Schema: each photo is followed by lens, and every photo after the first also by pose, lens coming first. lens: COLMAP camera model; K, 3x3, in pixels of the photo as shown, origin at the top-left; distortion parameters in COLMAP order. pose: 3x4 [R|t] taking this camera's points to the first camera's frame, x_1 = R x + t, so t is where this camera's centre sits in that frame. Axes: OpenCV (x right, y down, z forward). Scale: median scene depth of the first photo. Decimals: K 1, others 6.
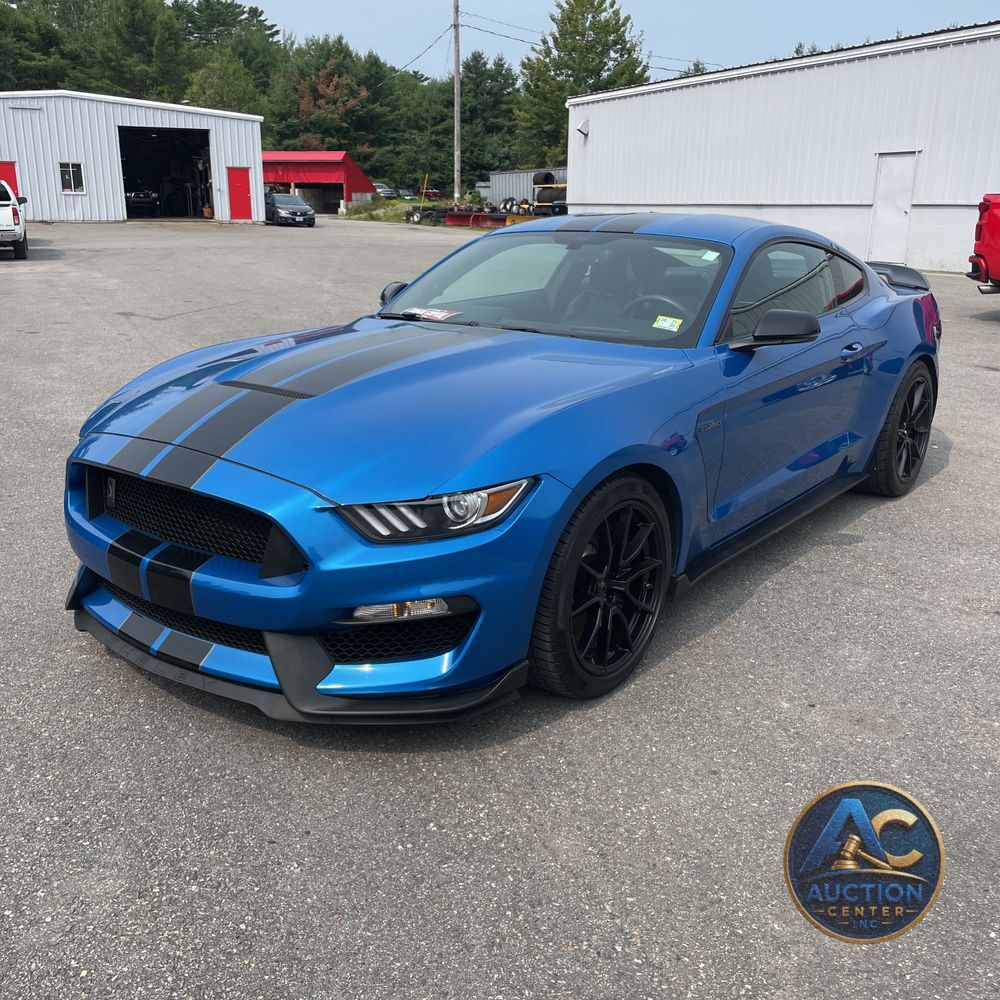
lens RADIAL K [[1018.6, 0, 505.7], [0, 1018.6, 507.8], [0, 0, 1]] dist [0.016677, 0.000000]
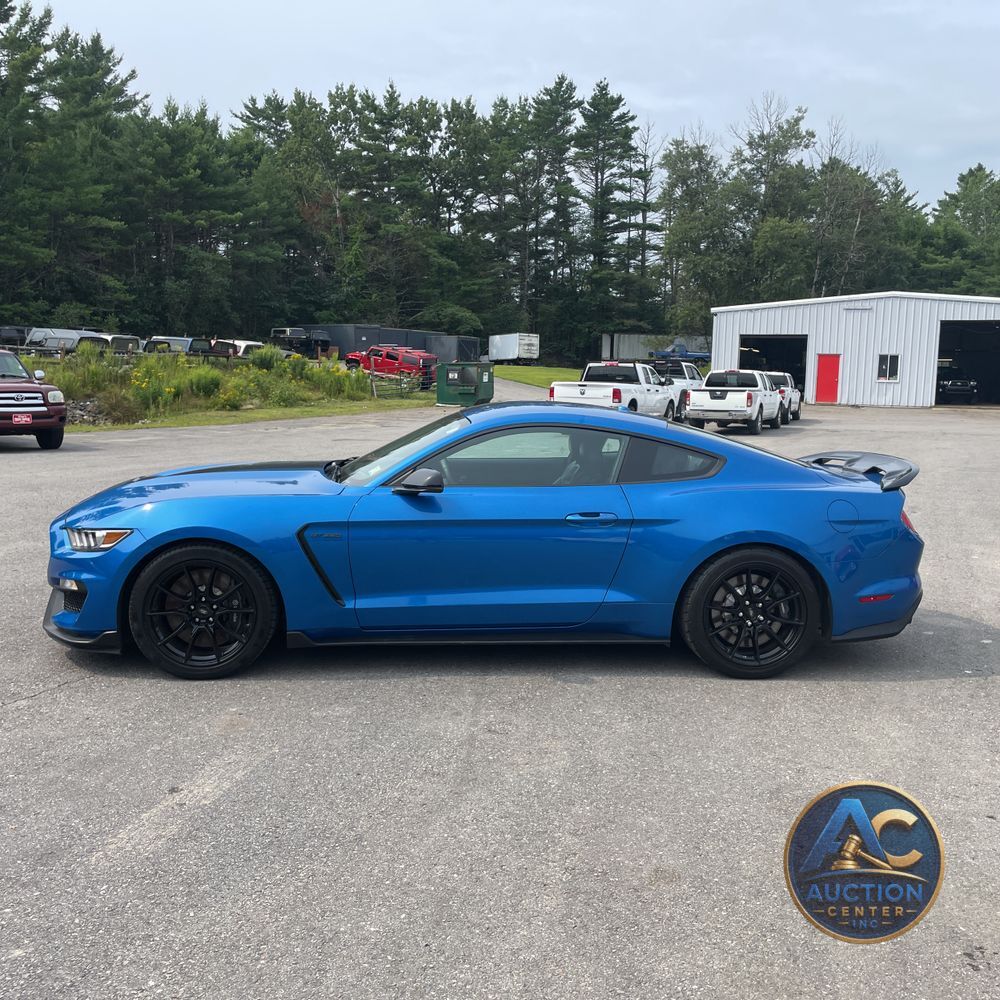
lens RADIAL K [[1018.6, 0, 499.7], [0, 1018.6, 494.0], [0, 0, 1]] dist [0.016677, 0.000000]
pose [[0.665866, 0.087569, -0.740915, 0.098673], [-0.224287, 0.970646, -0.086848, -0.004587], [0.711560, 0.224007, 0.665960, 0.011637]]
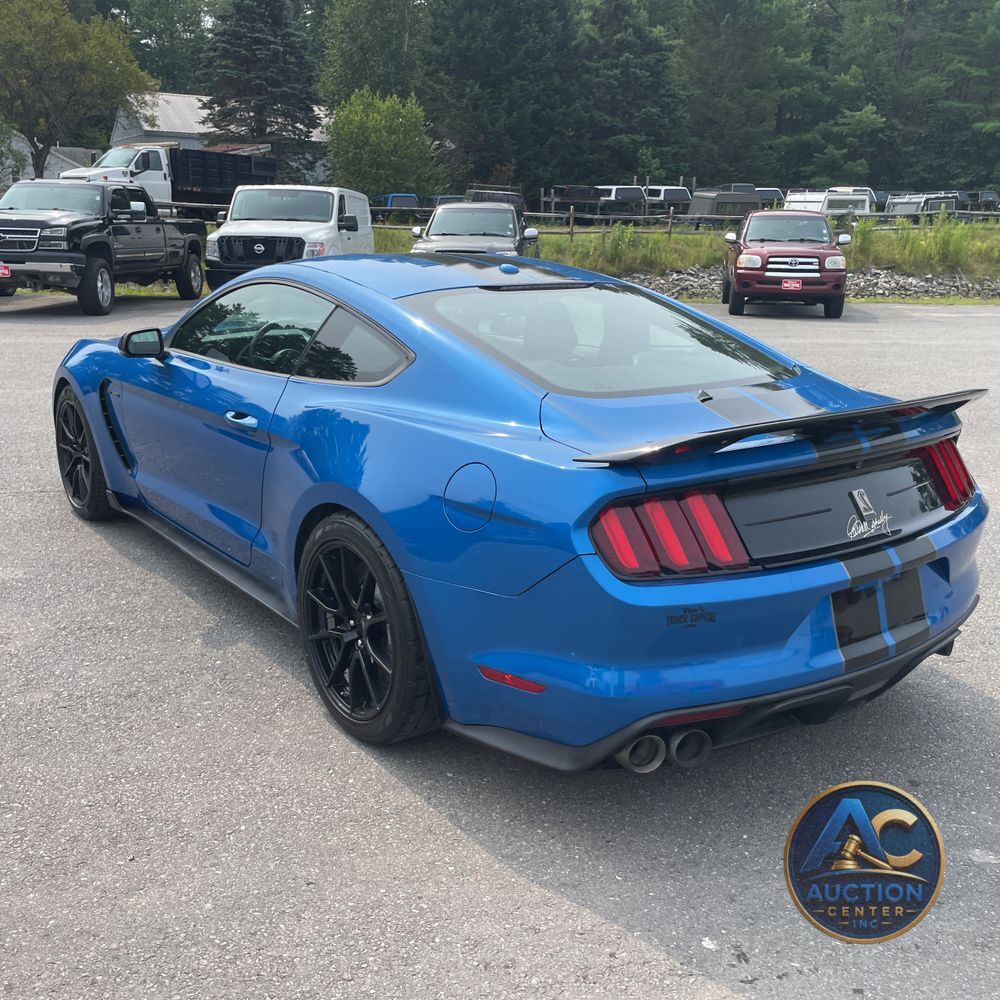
lens RADIAL K [[1018.6, 0, 505.4], [0, 1018.6, 496.2], [0, 0, 1]] dist [0.016677, 0.000000]
pose [[-0.253030, 0.232140, -0.939195, 0.092209], [-0.294094, 0.906388, 0.303264, -0.035274], [0.921675, 0.352946, -0.161073, 0.117069]]
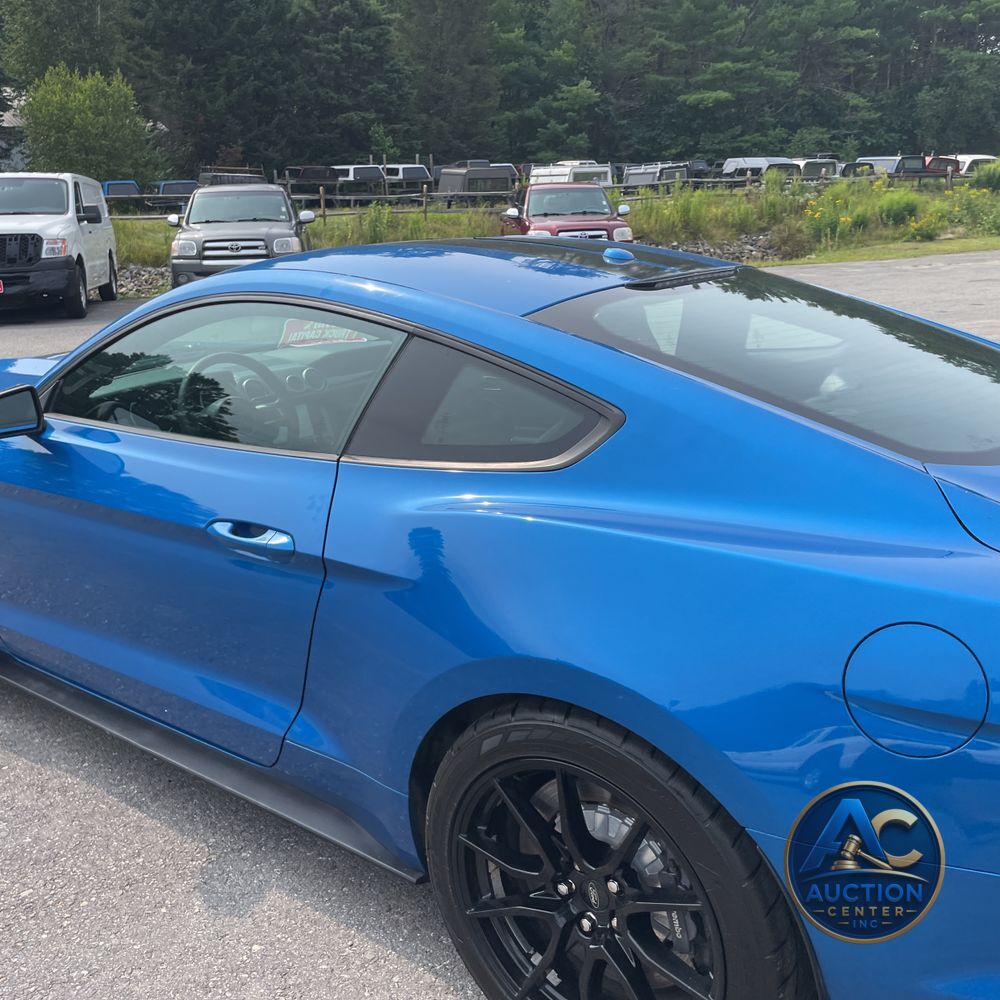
lens RADIAL K [[1018.6, 0, 495.6], [0, 1018.6, 499.1], [0, 0, 1]] dist [0.016677, 0.000000]
pose [[0.001435, 0.264210, -0.964464, 0.069240], [-0.261152, 0.931095, 0.254680, -0.028005], [0.965297, 0.251507, 0.070335, 0.093372]]
